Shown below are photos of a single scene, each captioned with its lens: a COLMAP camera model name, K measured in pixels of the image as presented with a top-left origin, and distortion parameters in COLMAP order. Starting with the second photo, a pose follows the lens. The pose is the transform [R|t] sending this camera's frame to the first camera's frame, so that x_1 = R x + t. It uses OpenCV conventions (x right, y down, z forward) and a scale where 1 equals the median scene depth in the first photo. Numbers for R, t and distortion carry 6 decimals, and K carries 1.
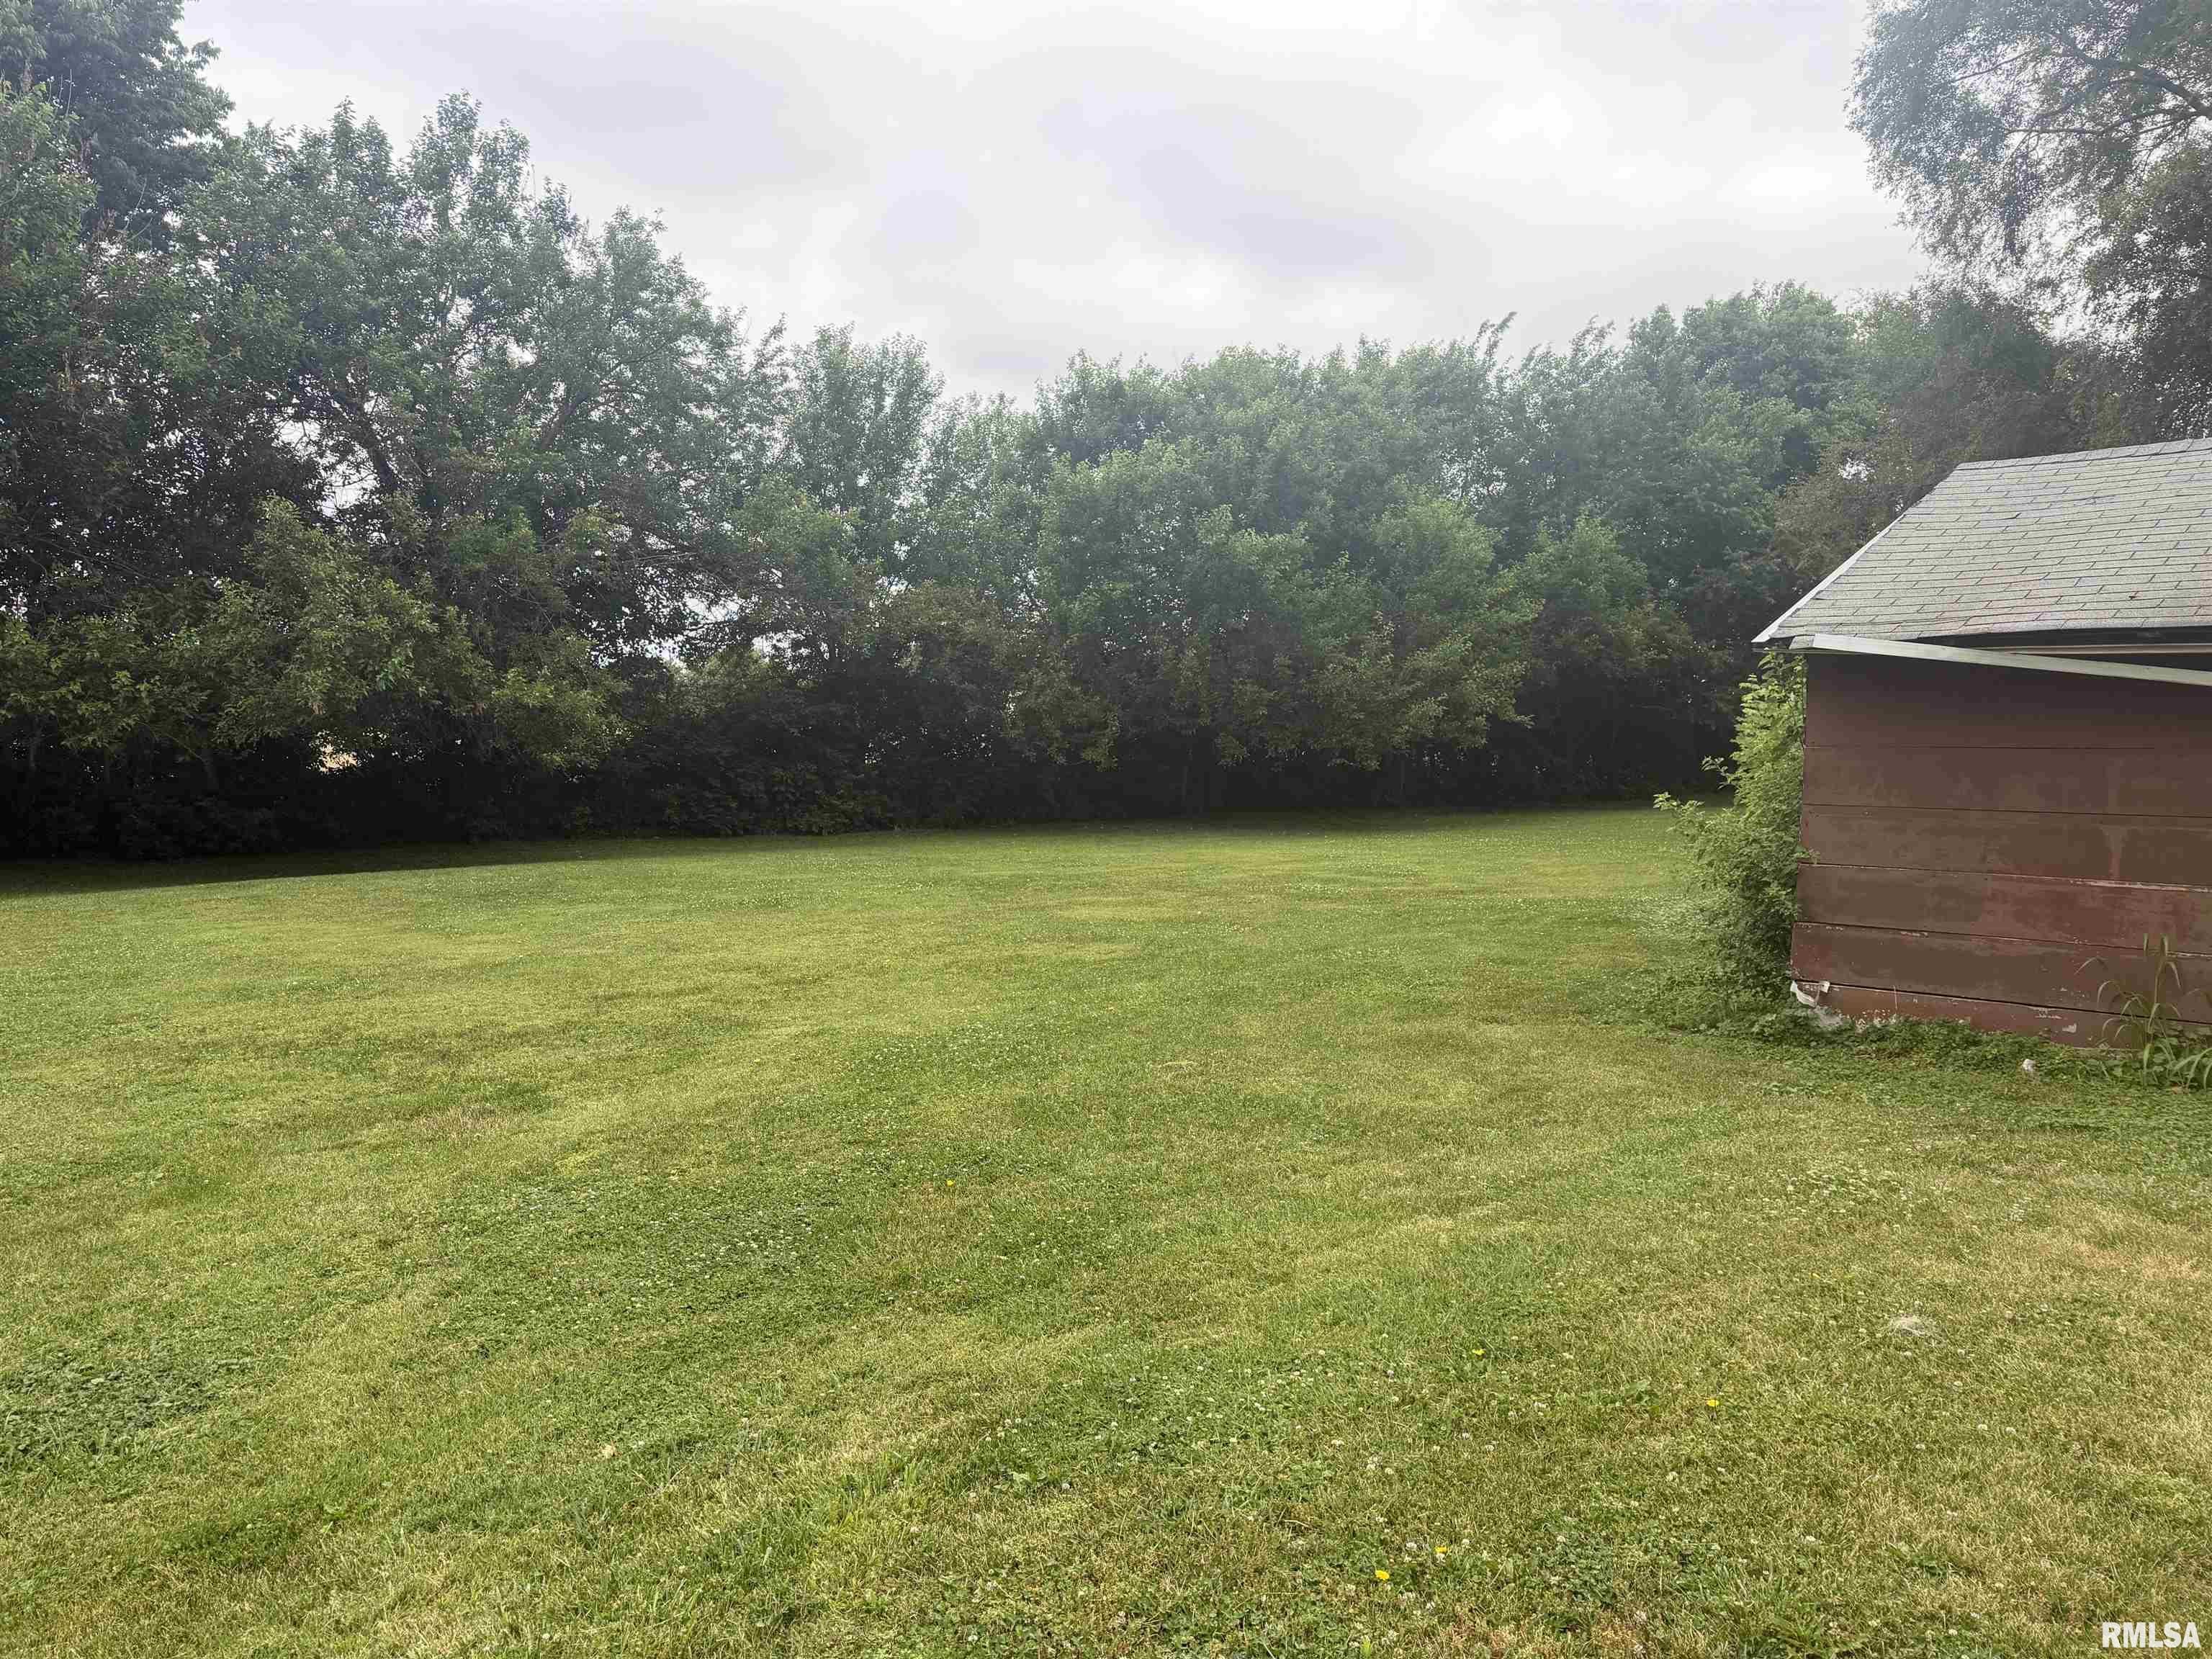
lens RADIAL K [[1517.3, 0, 1106.0], [0, 1517.3, 829.5], [0, 0, 1]] dist [-0.001439, -0.019793]
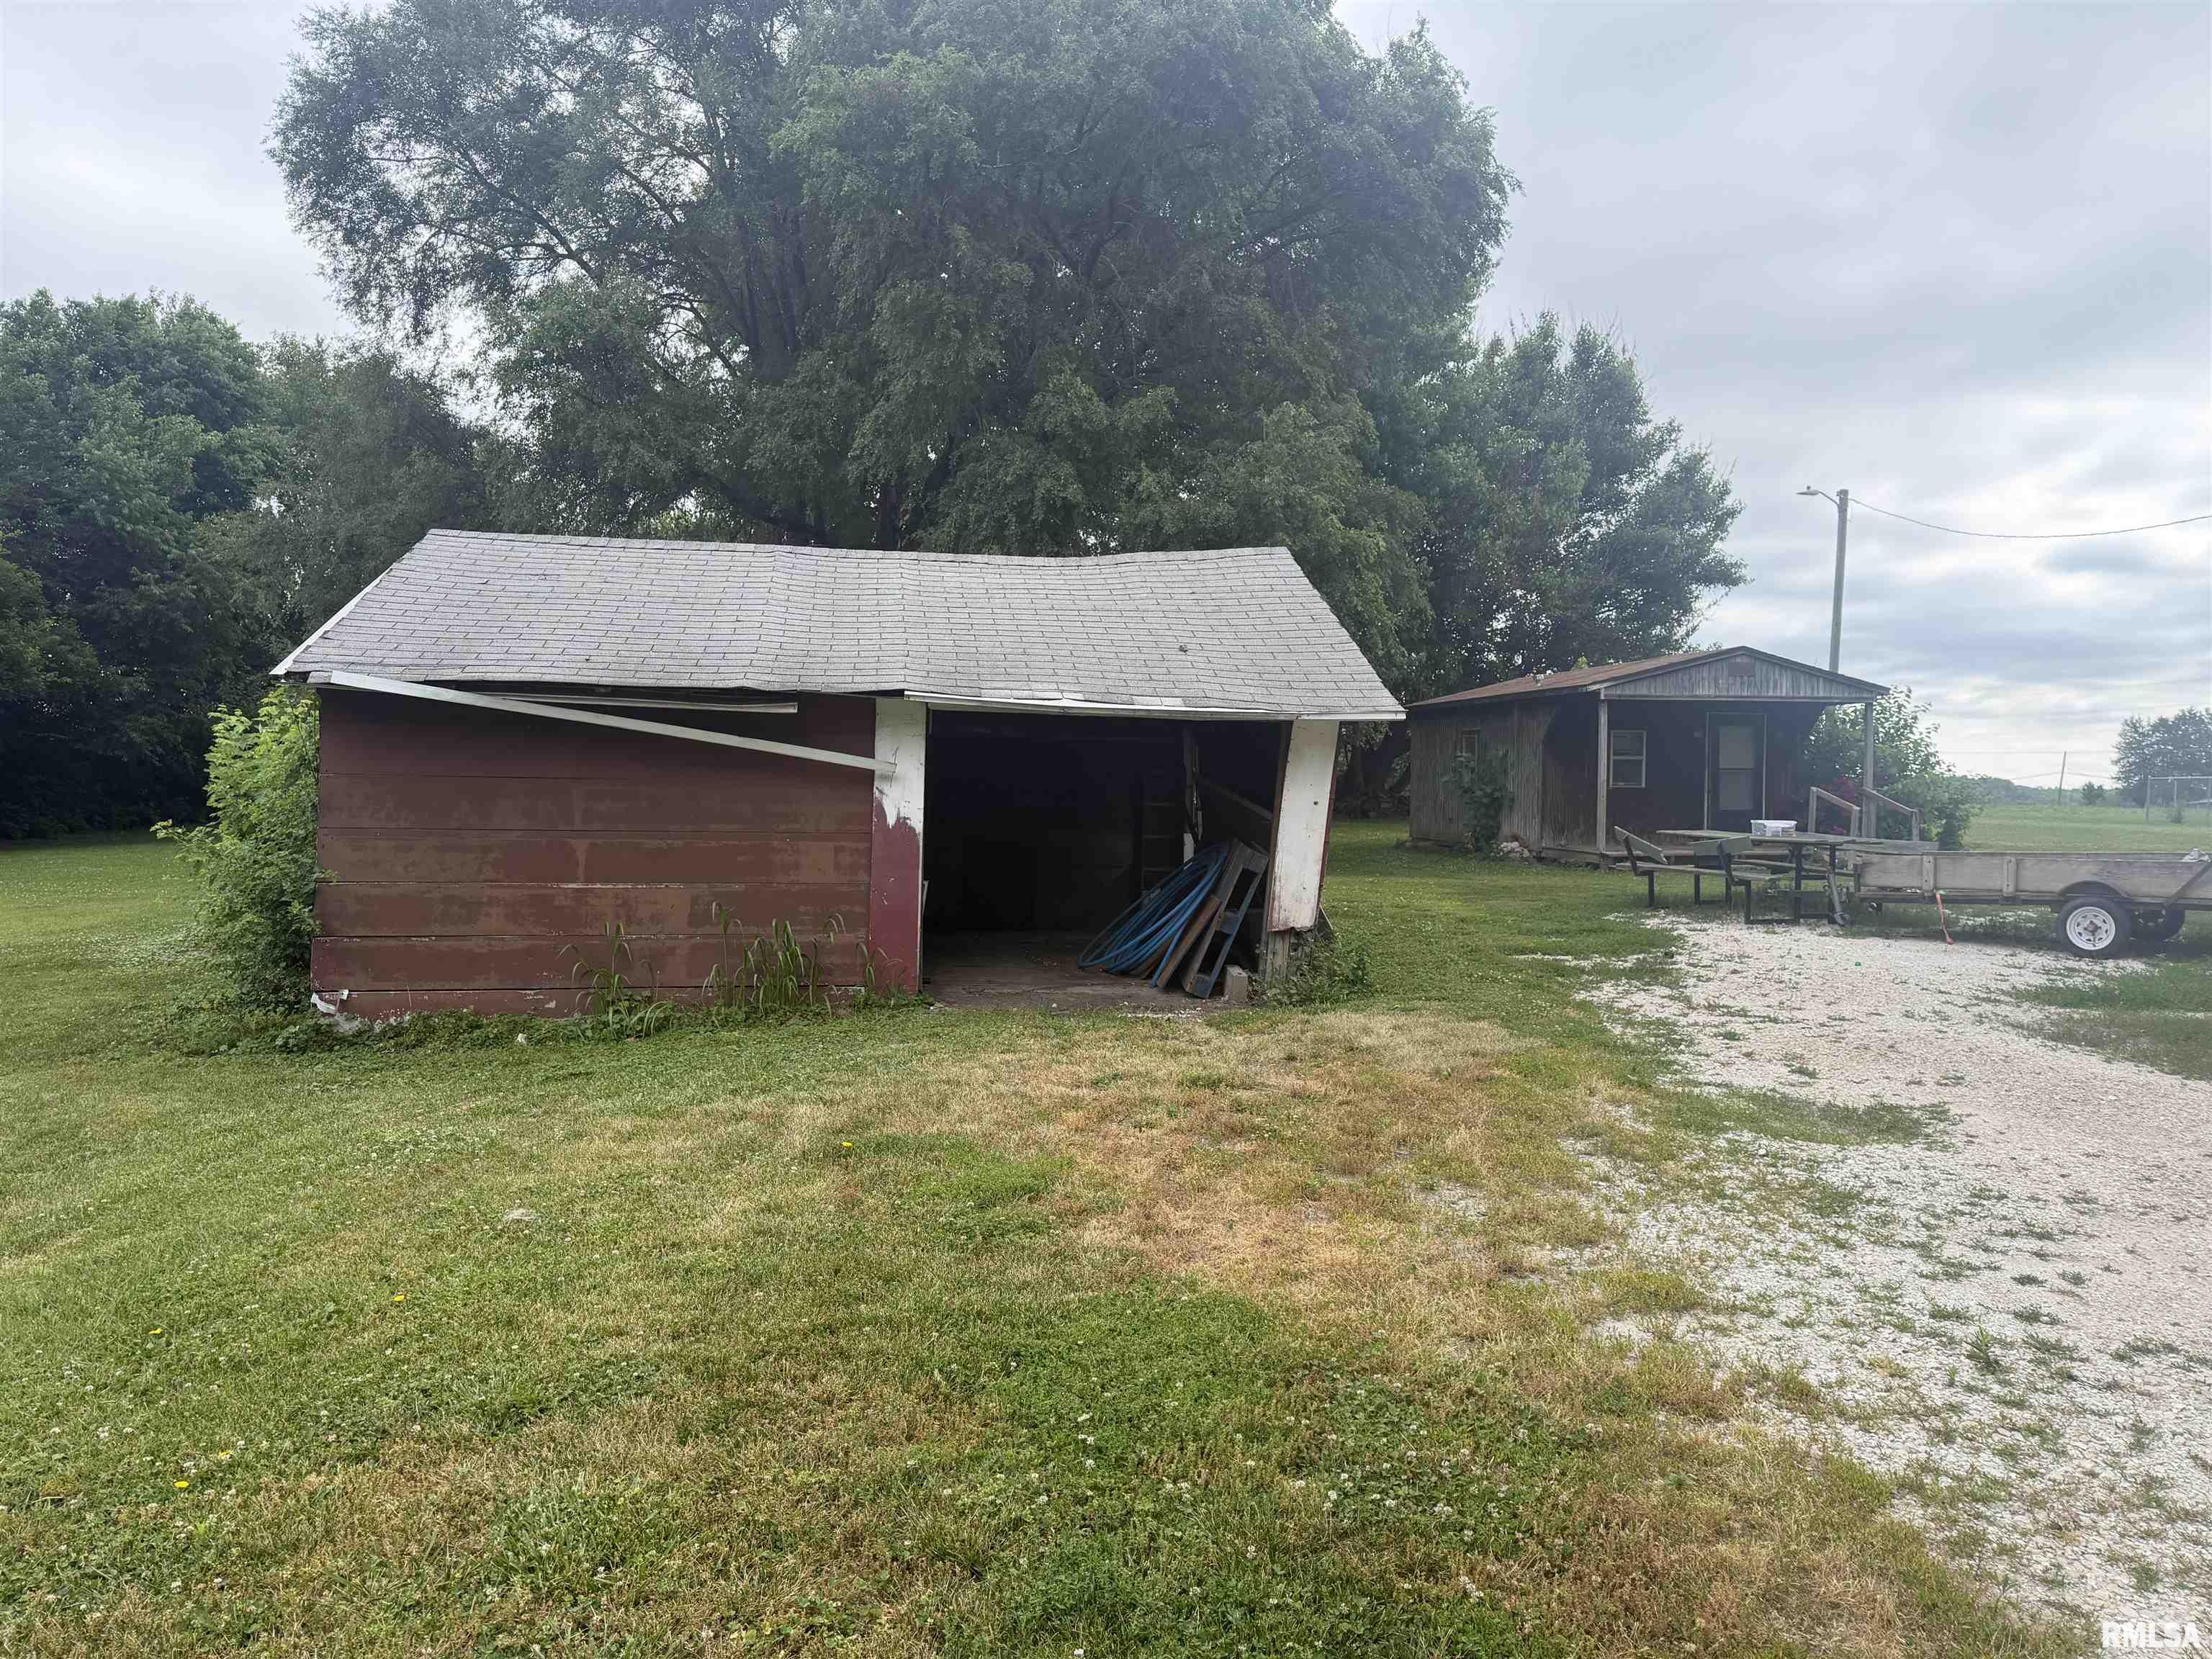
lens RADIAL K [[1530.6, 0, 1106.0], [0, 1530.6, 829.5], [0, 0, 1]] dist [-0.005451, -0.002045]
pose [[0.564361, -0.012974, 0.825426, -0.113362], [0.034315, 0.999381, -0.007754, 0.011713], [-0.824815, 0.032701, 0.564457, -0.070178]]
